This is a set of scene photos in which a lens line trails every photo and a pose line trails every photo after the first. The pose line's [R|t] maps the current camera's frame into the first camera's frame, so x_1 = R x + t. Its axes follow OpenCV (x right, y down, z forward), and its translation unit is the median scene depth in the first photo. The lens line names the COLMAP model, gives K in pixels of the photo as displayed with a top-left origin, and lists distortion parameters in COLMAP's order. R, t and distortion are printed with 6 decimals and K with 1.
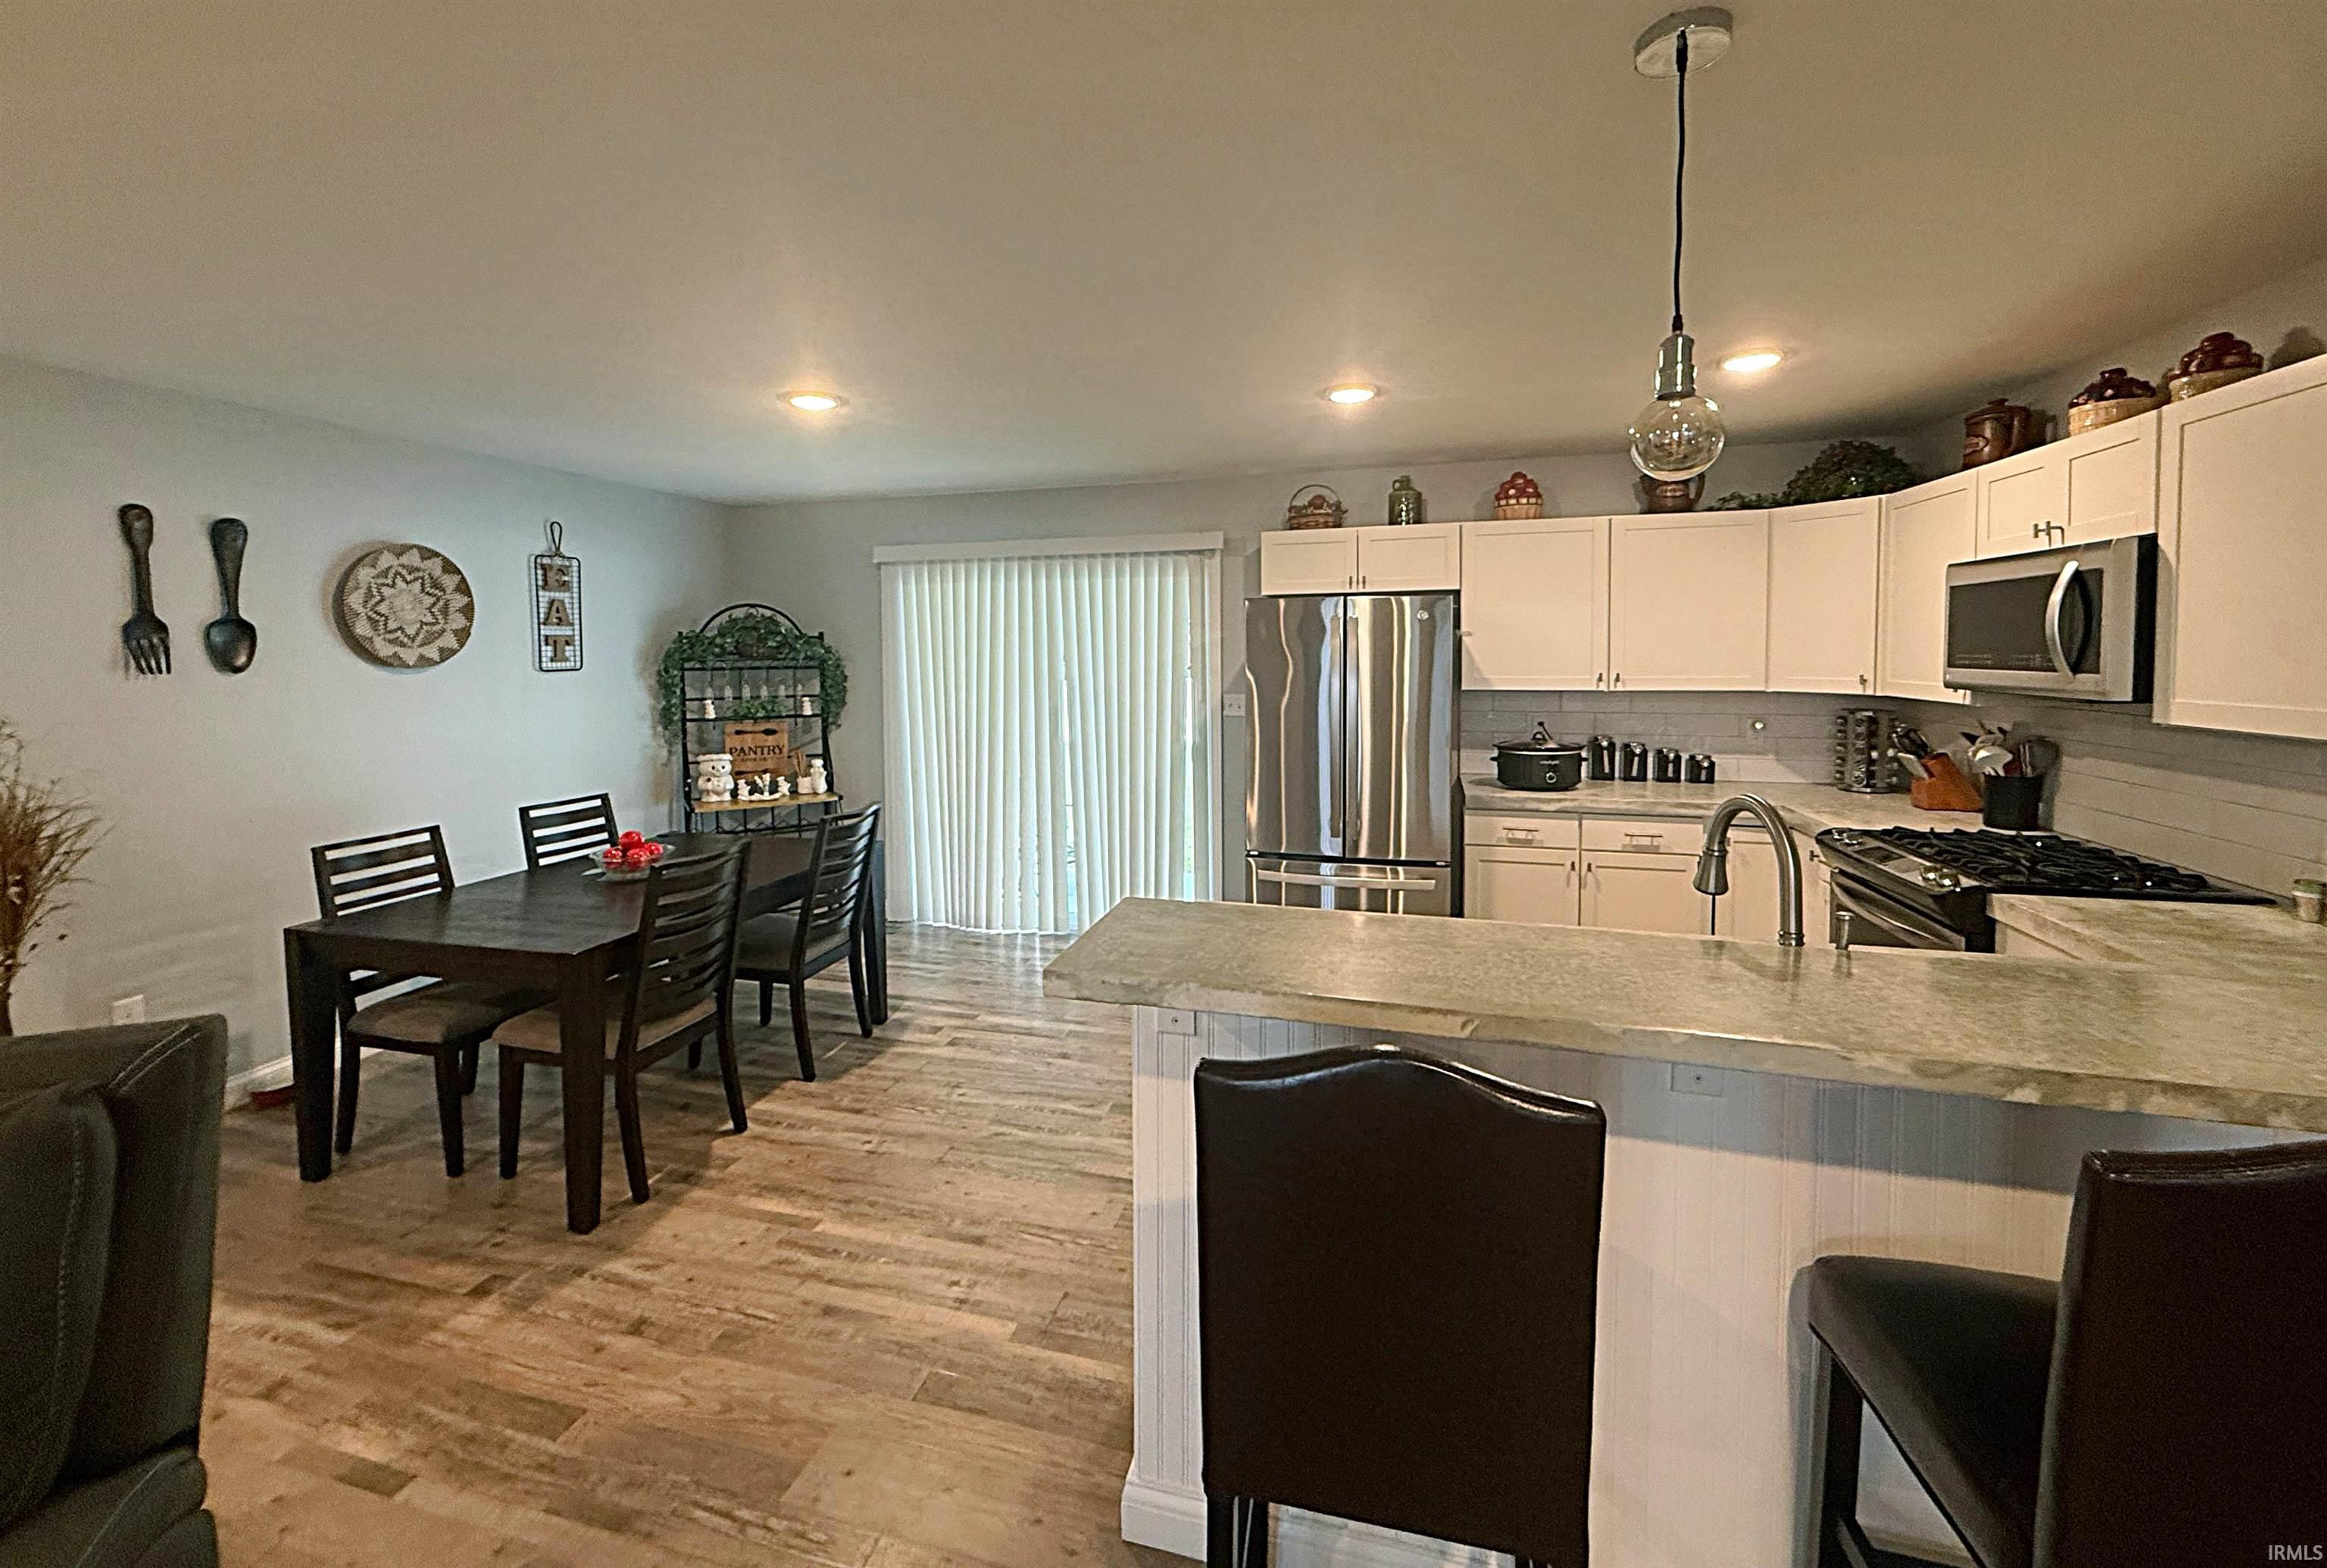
lens RADIAL K [[937.6, 0, 1153.3], [0, 937.6, 693.2], [0, 0, 1]] dist [0.000336, -0.000535]
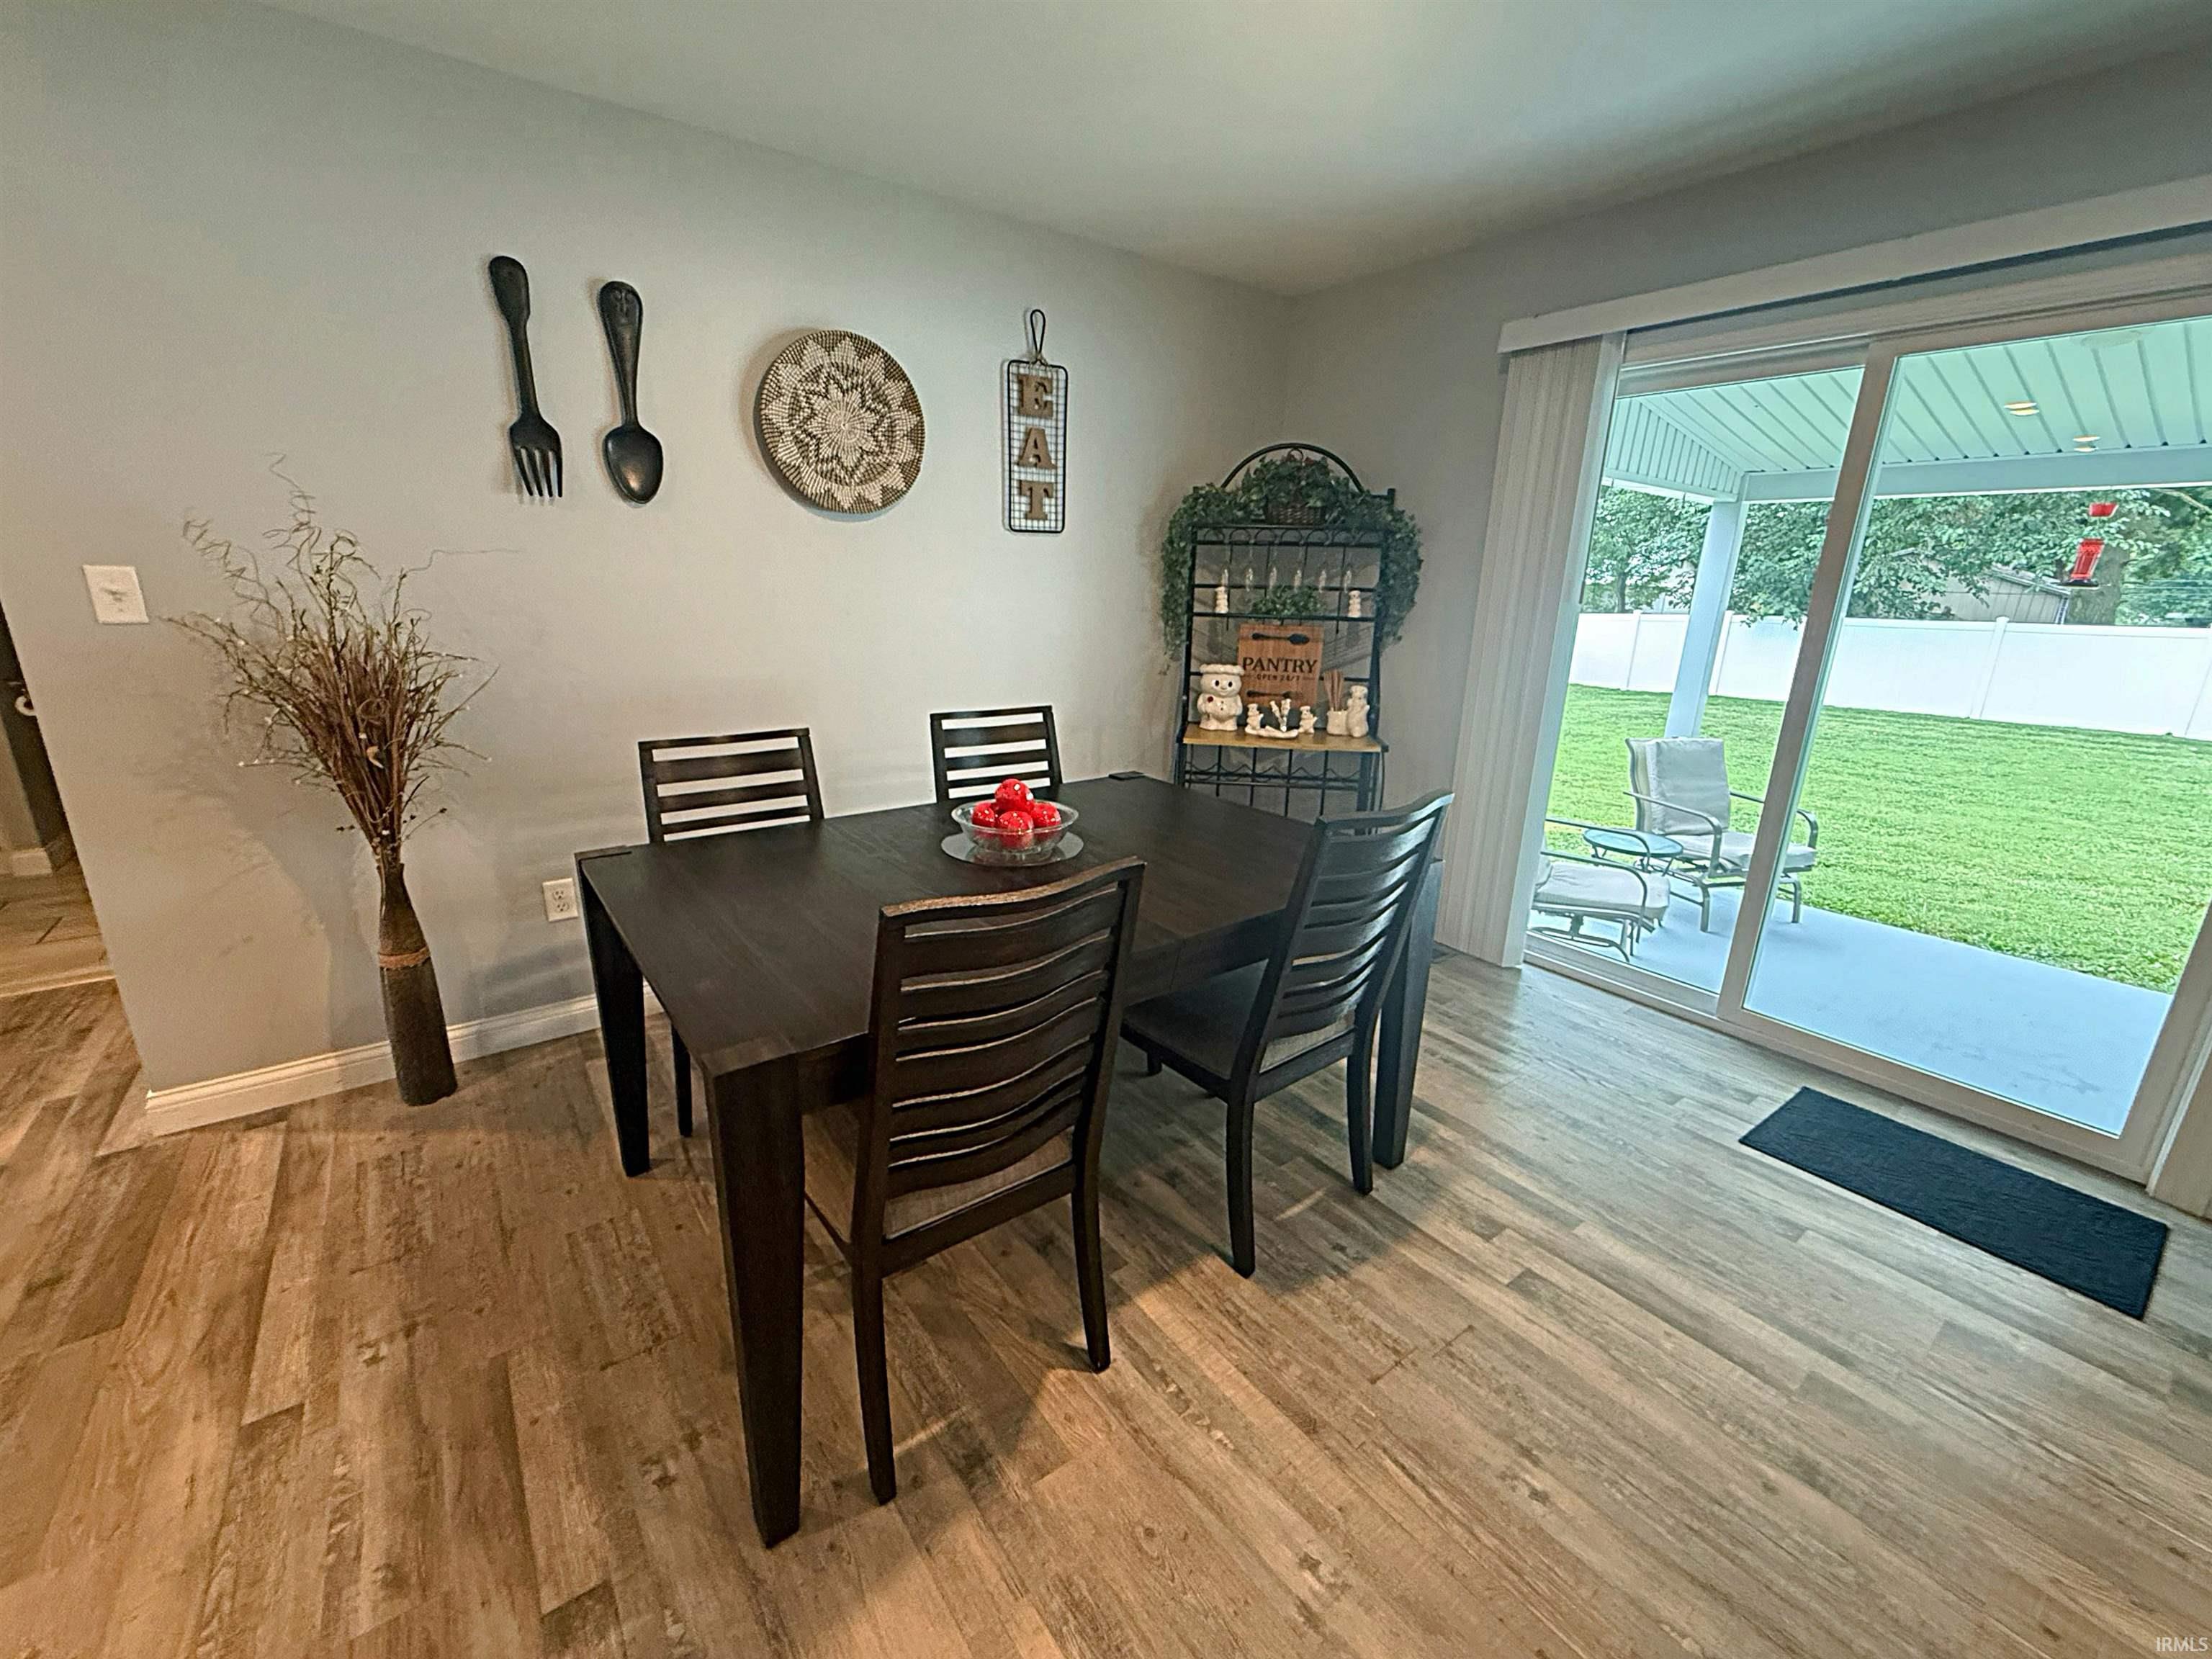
lens RADIAL K [[892.6, 0, 1096.6], [0, 892.6, 826.1], [0, 0, 1]] dist [-0.000382, 0.000471]
pose [[0.789910, 0.193416, -0.581921, -0.142440], [-0.056869, 0.967971, 0.244535, 0.027106], [0.610580, -0.160067, 0.775610, 0.460718]]
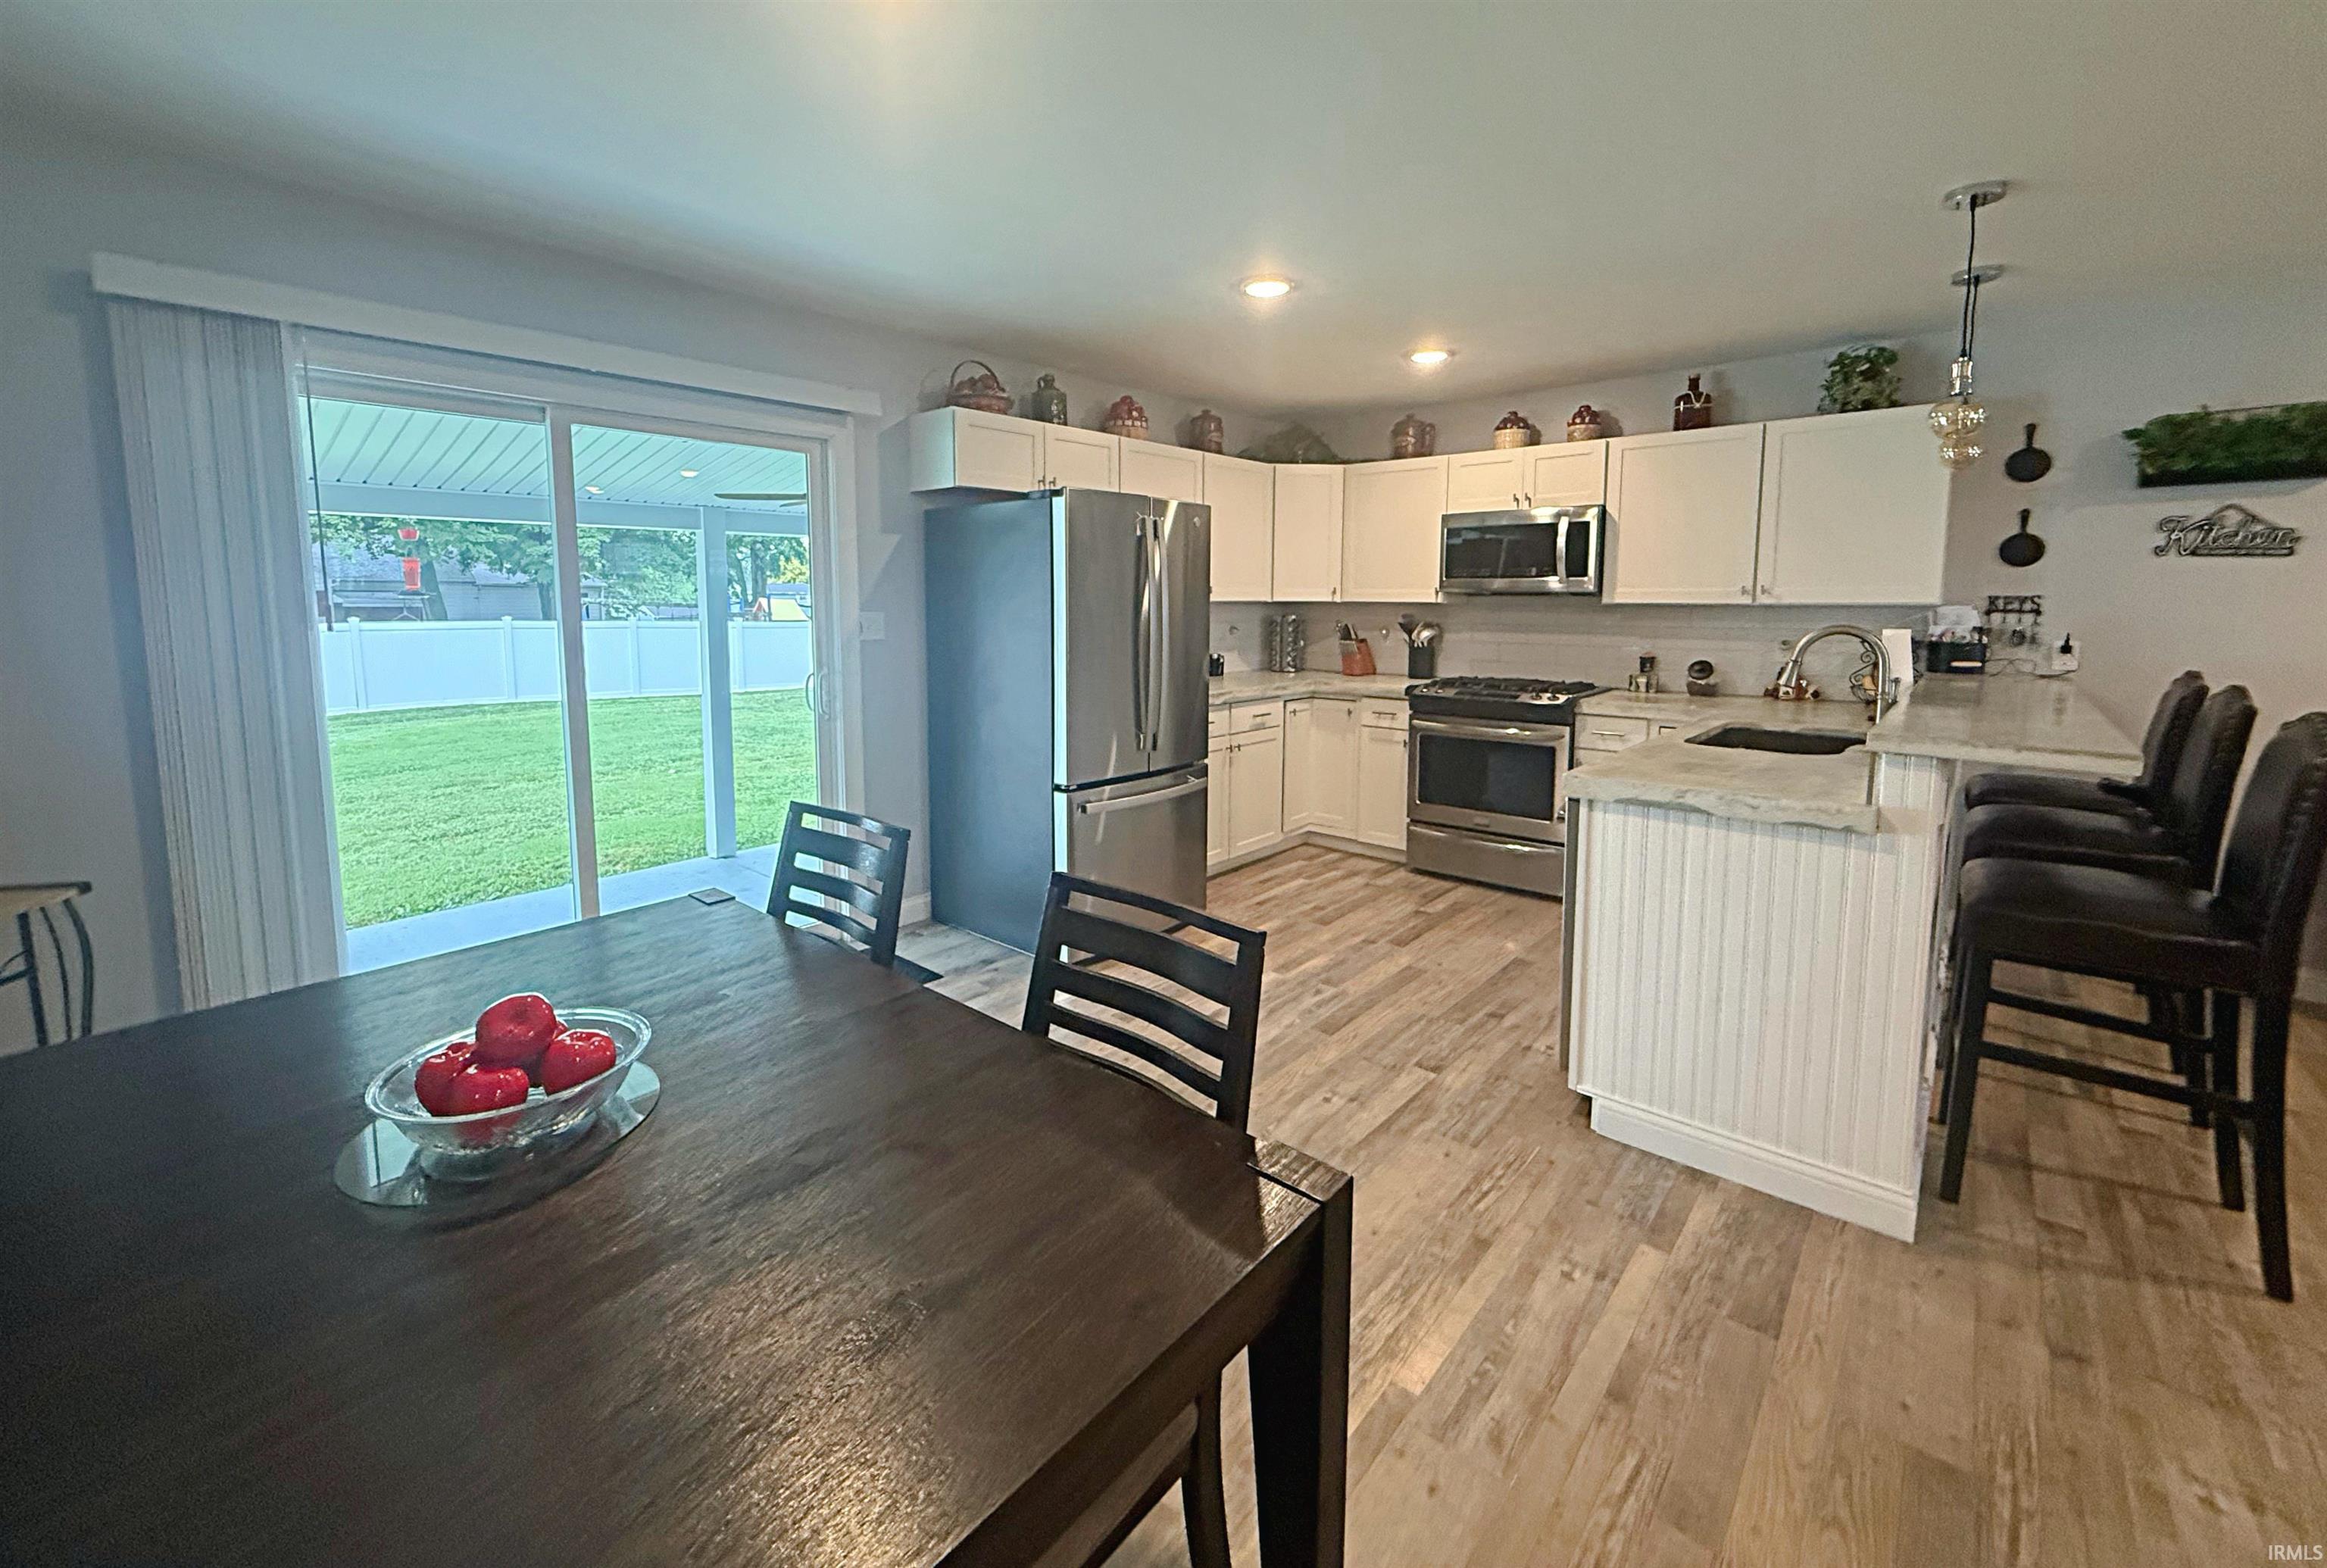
lens RADIAL K [[937.6, 0, 1146.7], [0, 937.6, 692.5], [0, 0, 1]] dist [0.000336, -0.000535]
pose [[0.438815, -0.080547, 0.894960, -0.577743], [0.036253, 0.996750, 0.071933, 0.023183], [-0.897846, 0.000880, 0.440309, 0.520374]]
